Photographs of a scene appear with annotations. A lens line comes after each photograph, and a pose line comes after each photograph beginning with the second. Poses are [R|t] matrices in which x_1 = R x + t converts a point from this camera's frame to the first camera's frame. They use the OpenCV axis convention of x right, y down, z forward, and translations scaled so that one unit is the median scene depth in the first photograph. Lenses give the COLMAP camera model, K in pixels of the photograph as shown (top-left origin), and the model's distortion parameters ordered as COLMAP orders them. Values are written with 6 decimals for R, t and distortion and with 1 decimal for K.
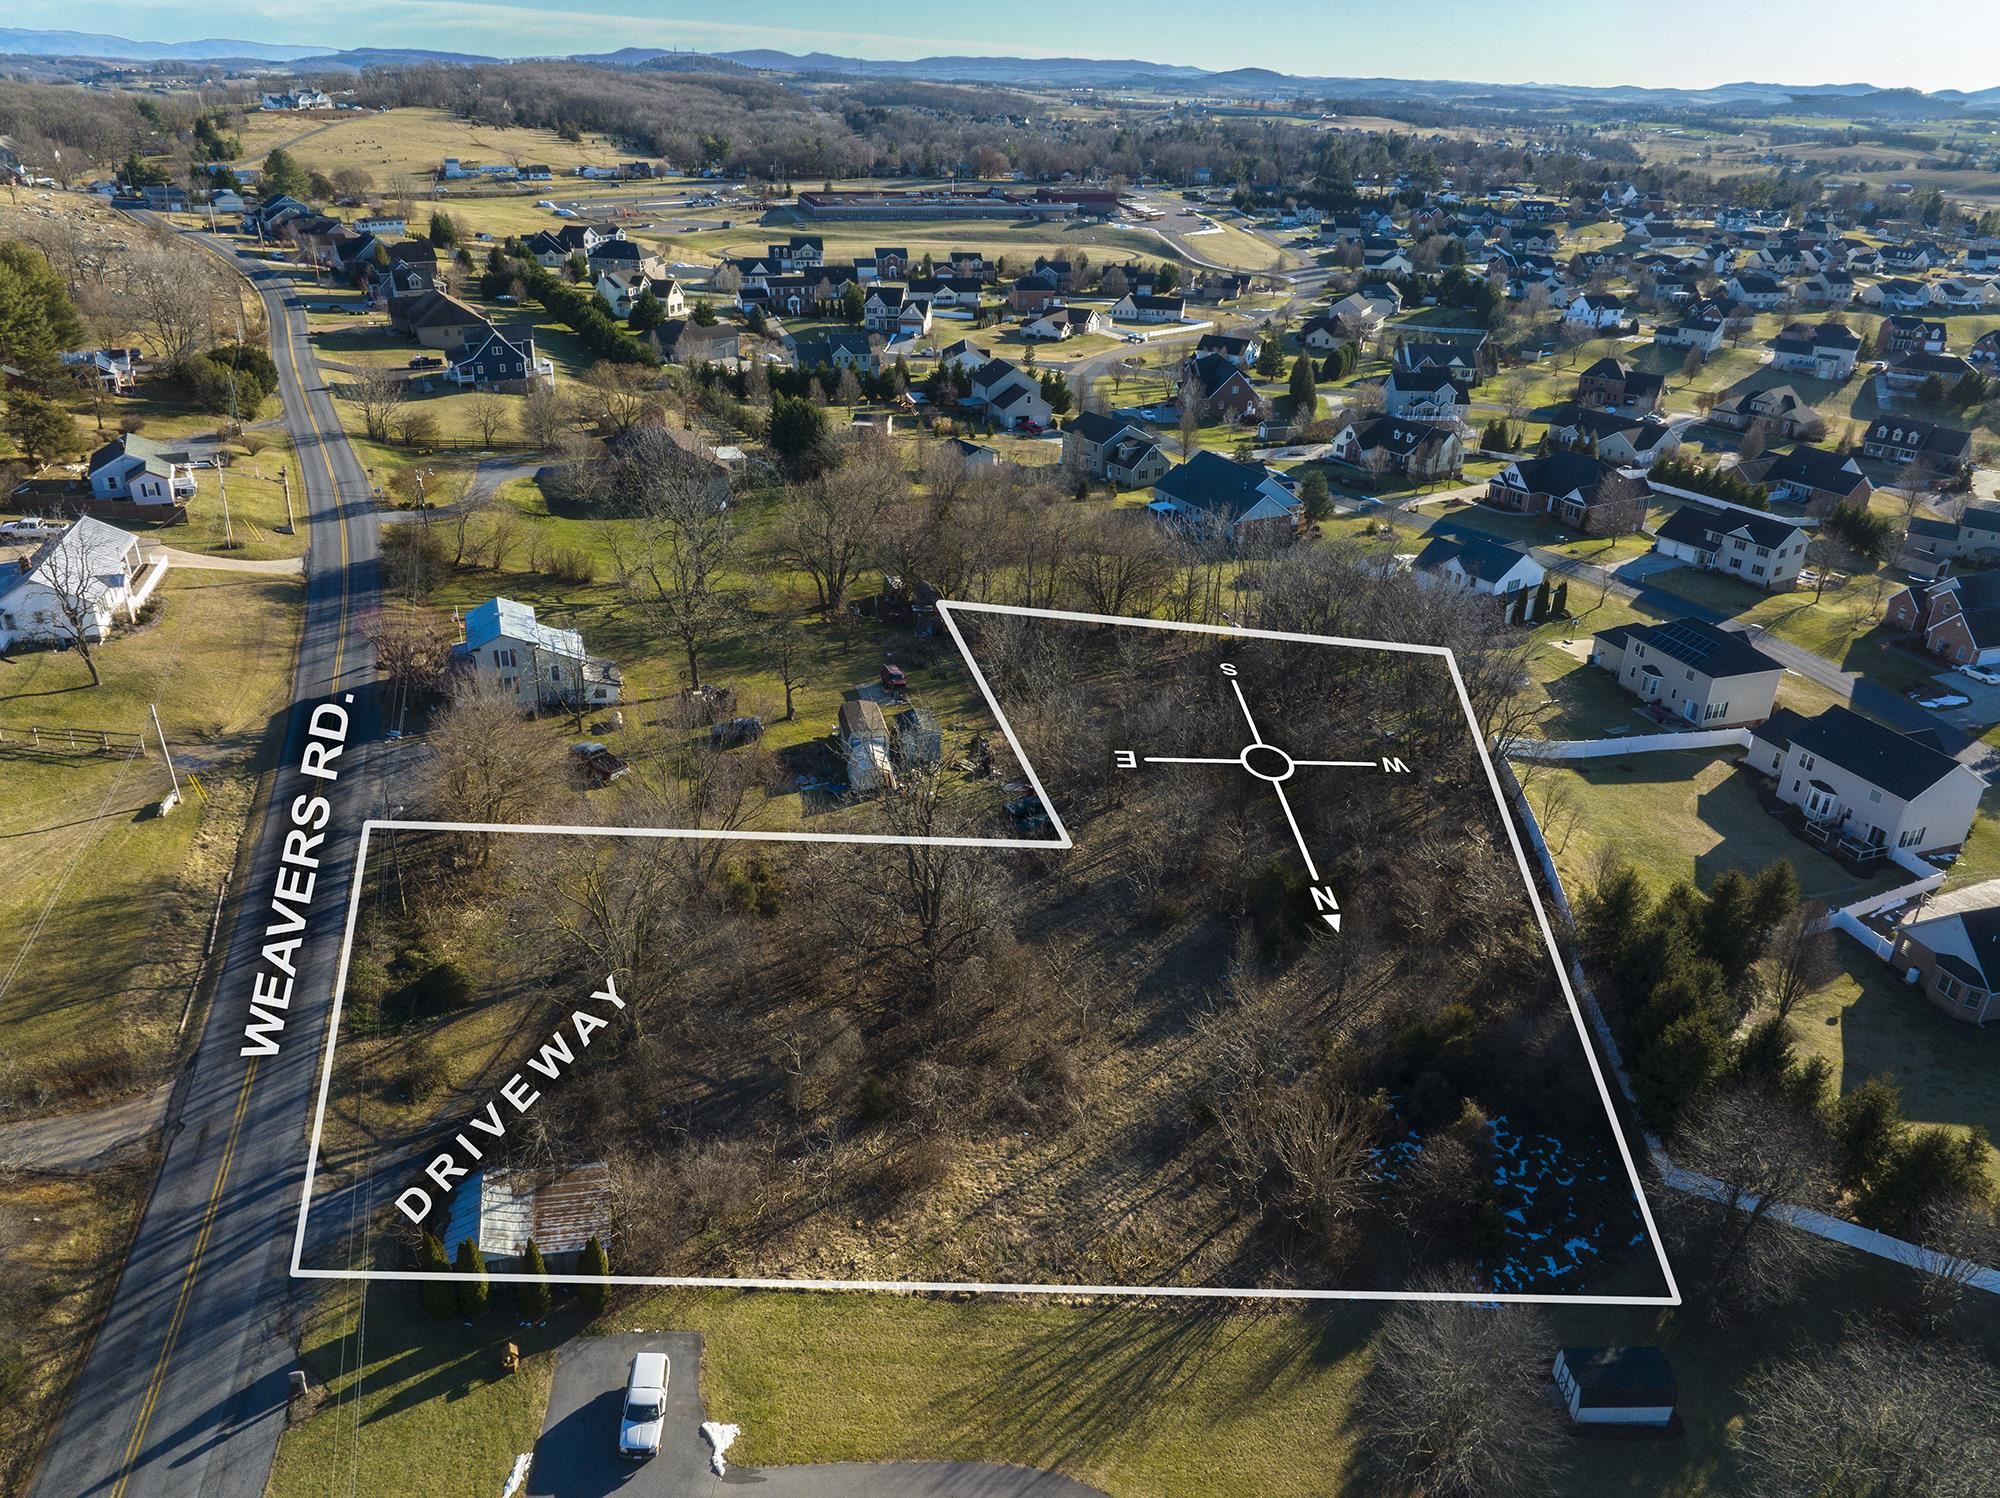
lens RADIAL K [[1433.6, 0, 1000.0], [0, 1433.6, 749.0], [0, 0, 1]] dist [-0.046245, 0.013478]
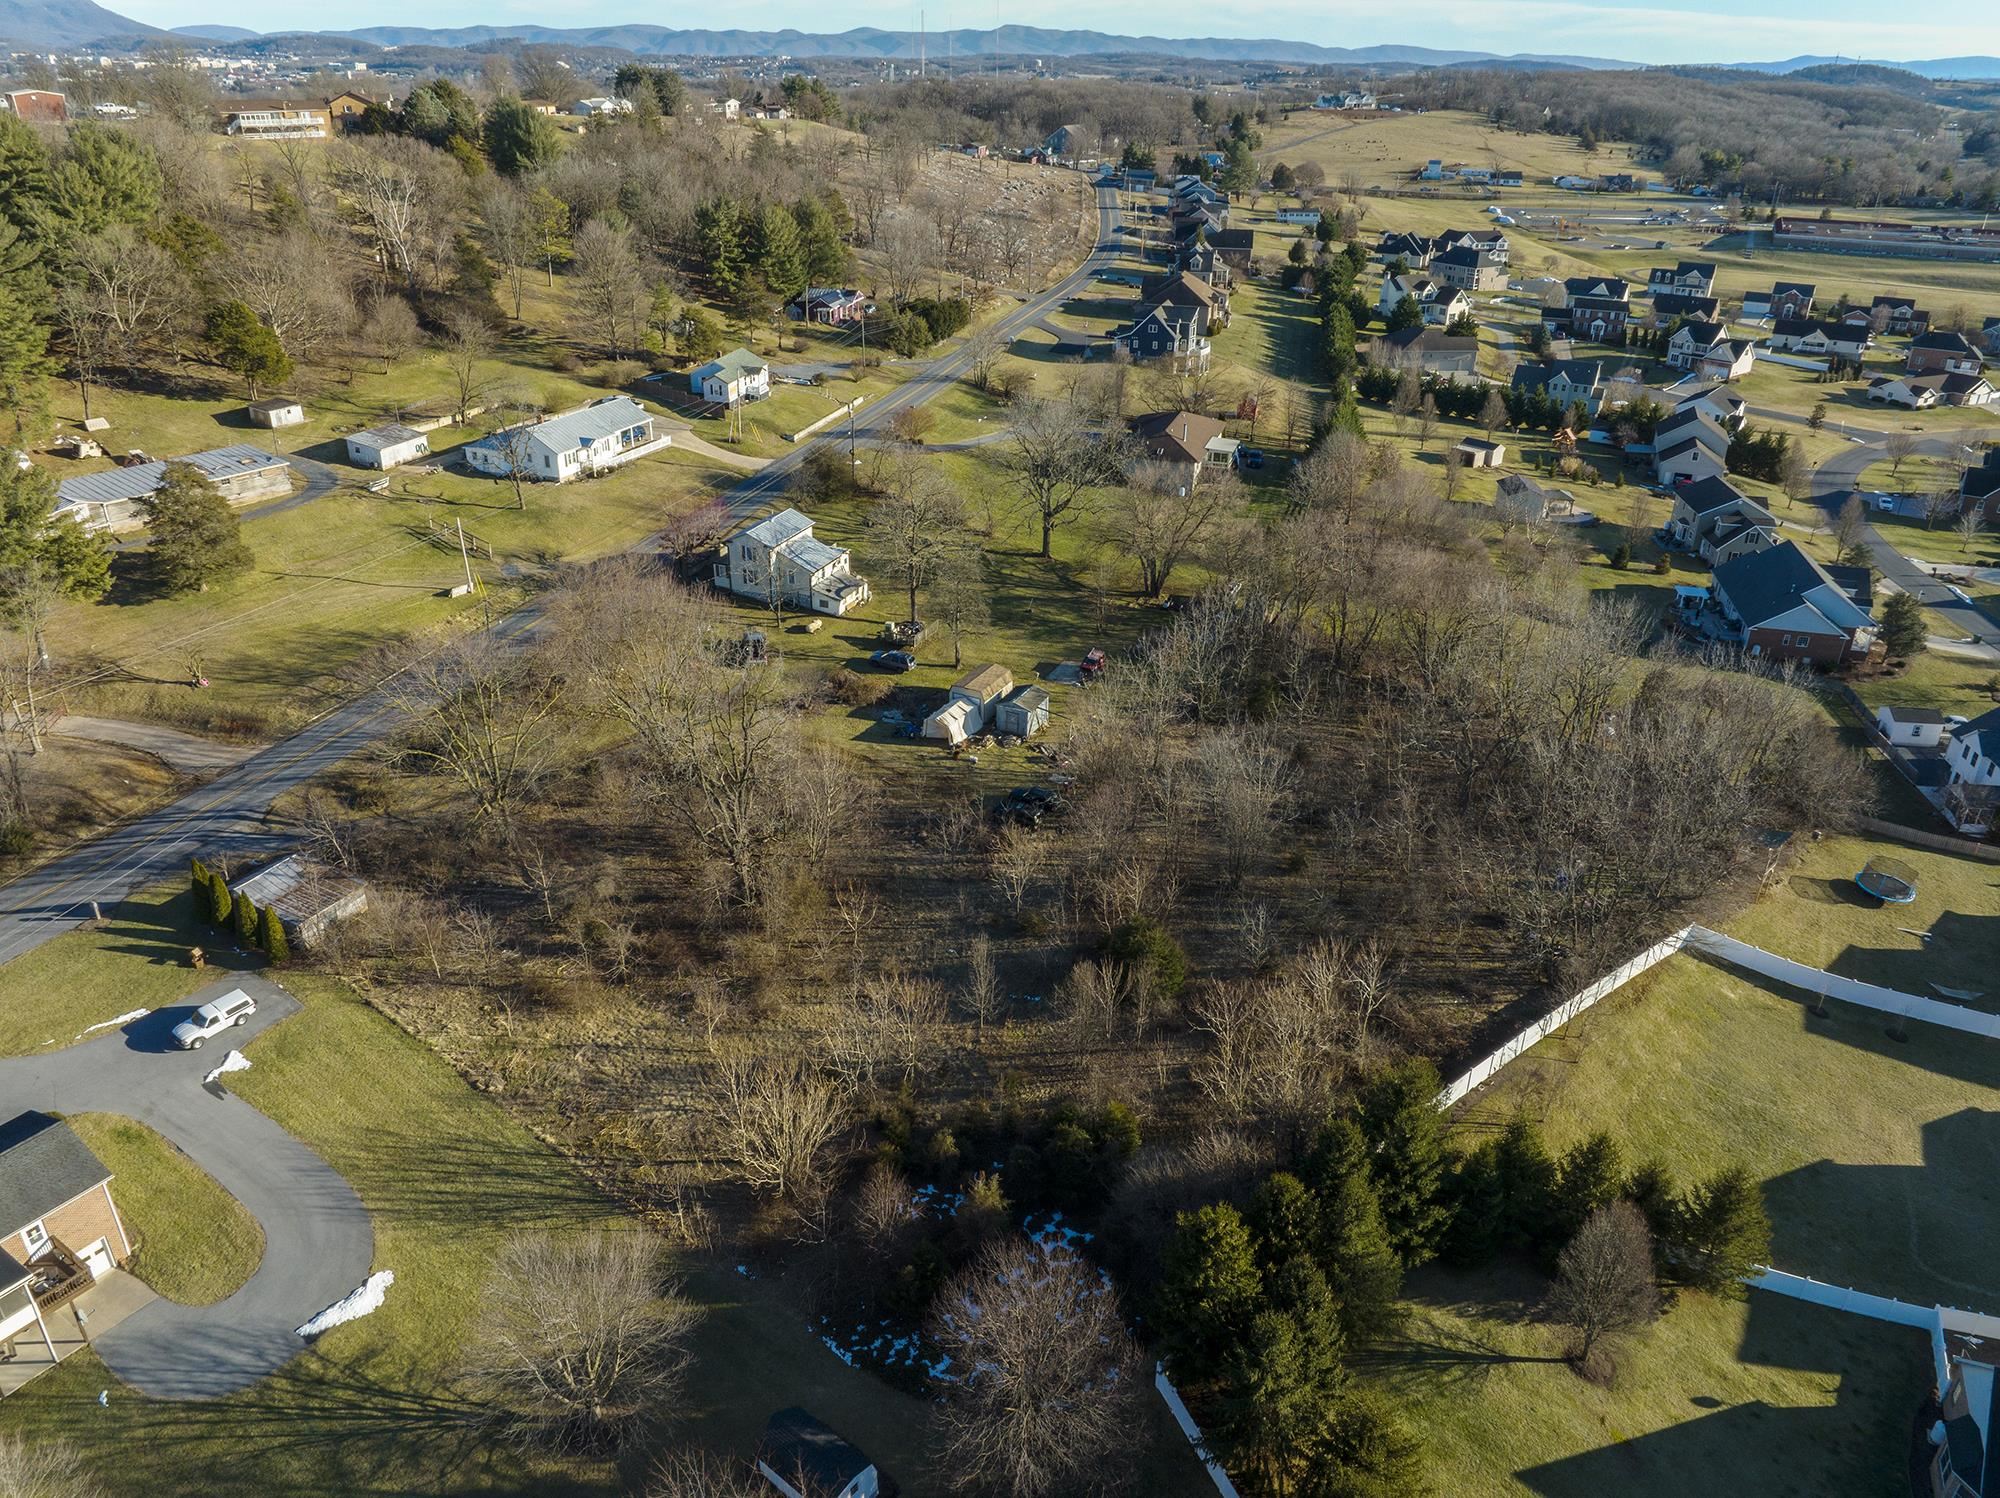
lens RADIAL K [[1433.6, 0, 1000.0], [0, 1433.6, 749.0], [0, 0, 1]] dist [-0.046245, 0.013478]
pose [[0.749866, 0.278377, -0.600172, 0.172894], [-0.280528, 0.955366, 0.092629, -0.022656], [0.599170, 0.098906, 0.794489, 0.050388]]
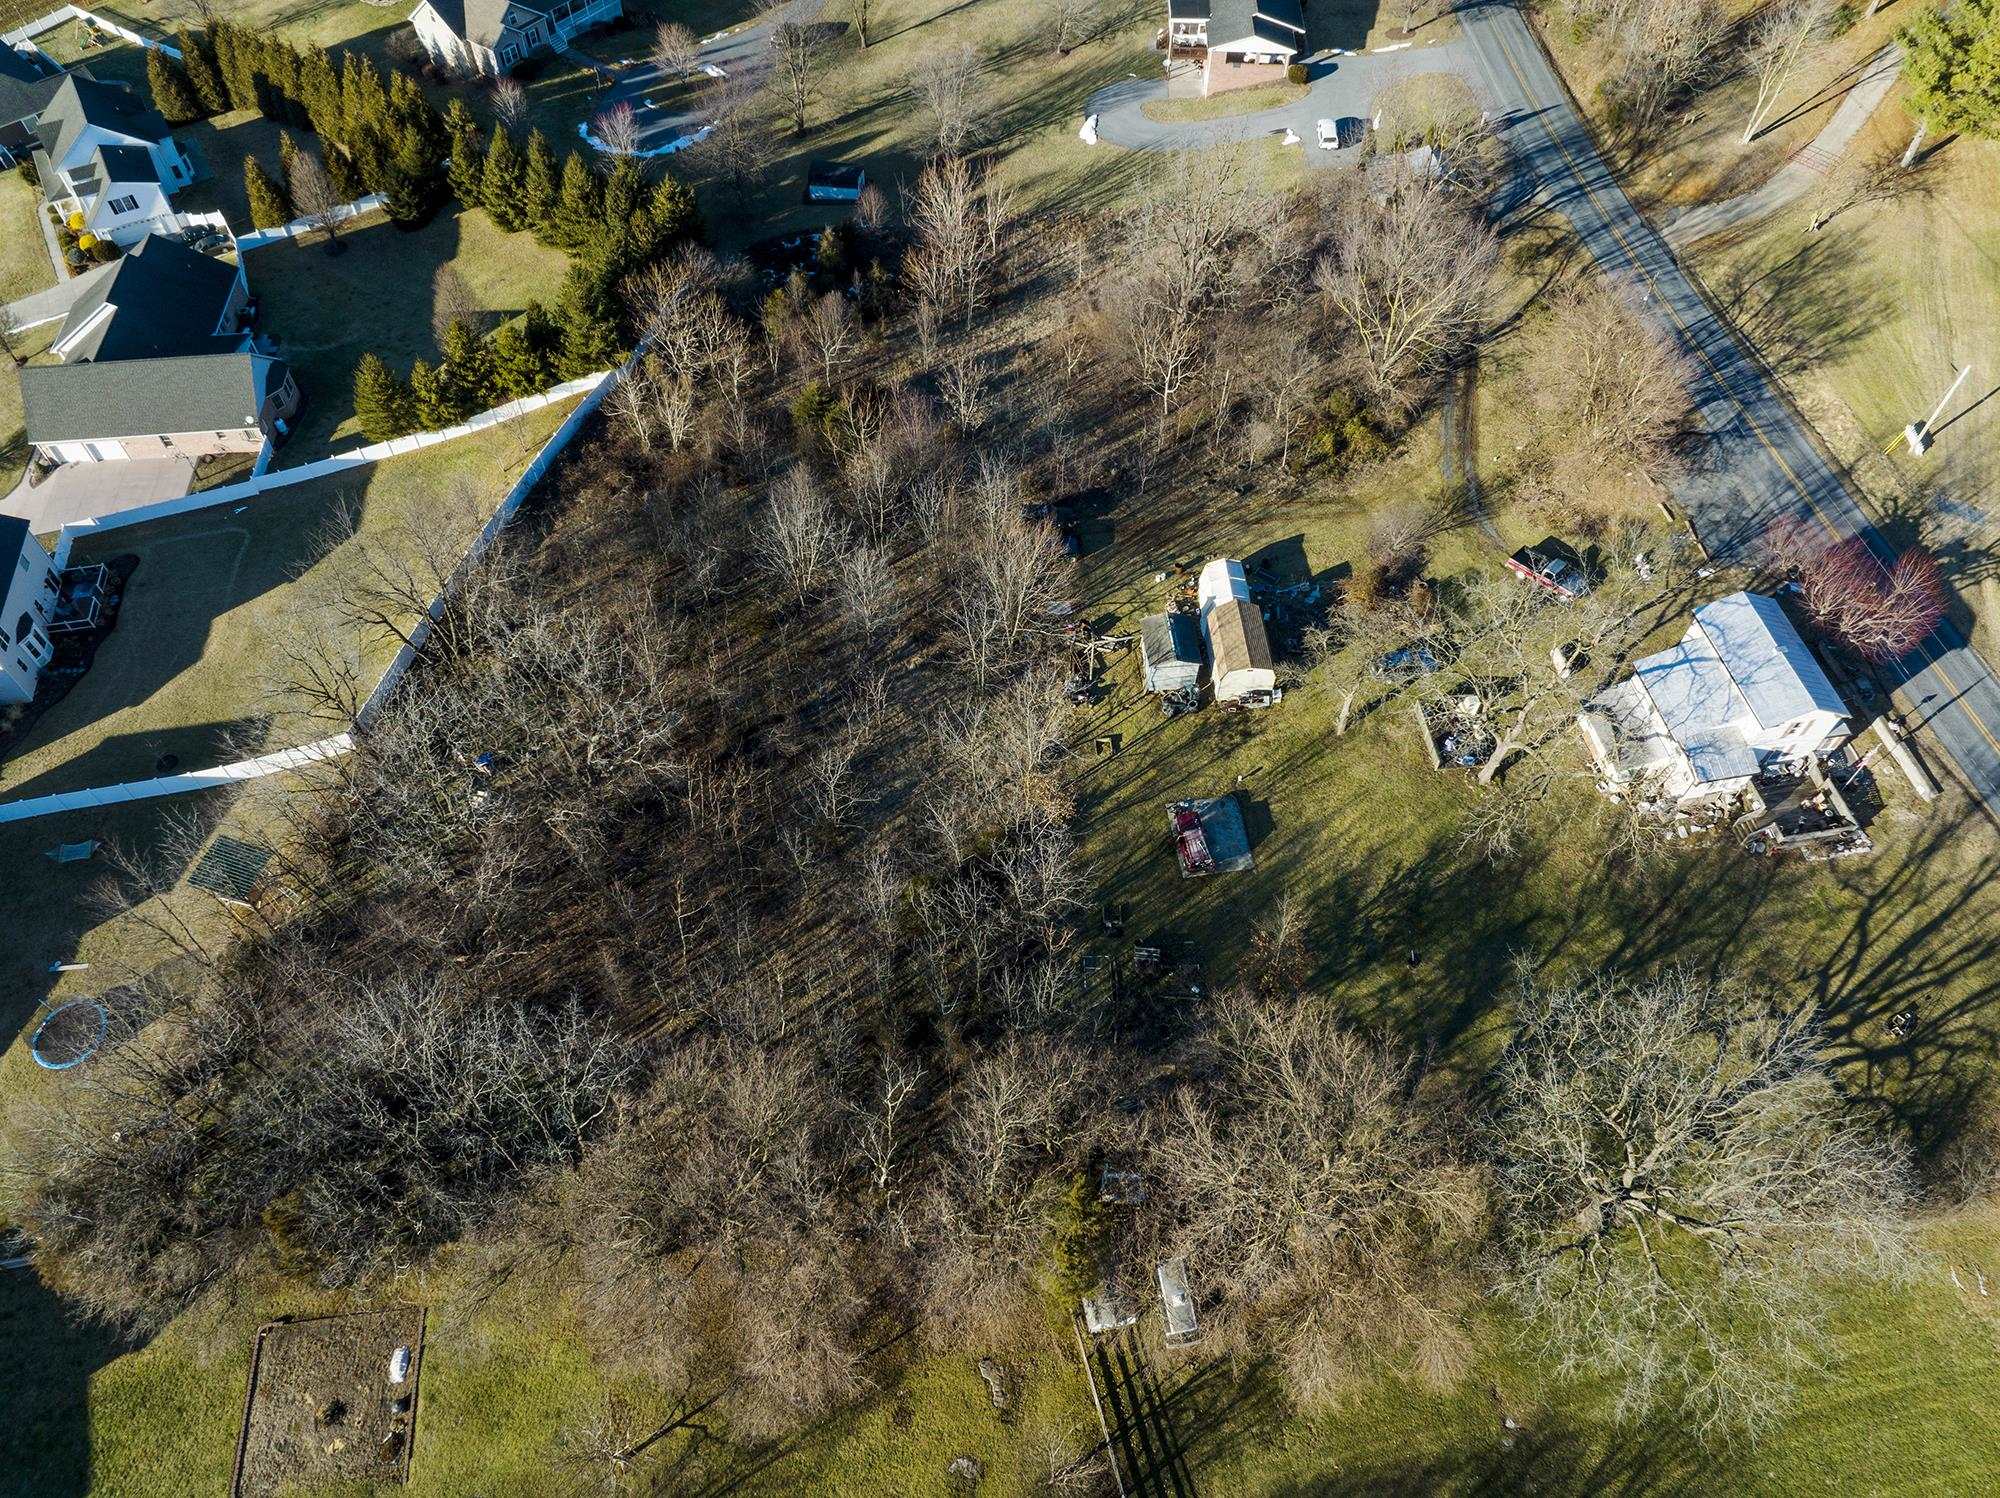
lens RADIAL K [[1368.0, 0, 1000.0], [0, 1368.0, 789.3], [0, 0, 1]] dist [-0.053152, 0.025463]
pose [[-0.981919, -0.168451, 0.086366, -0.016146], [0.058610, 0.163289, 0.984836, -0.226528], [-0.180000, 0.972091, -0.150464, 0.372664]]
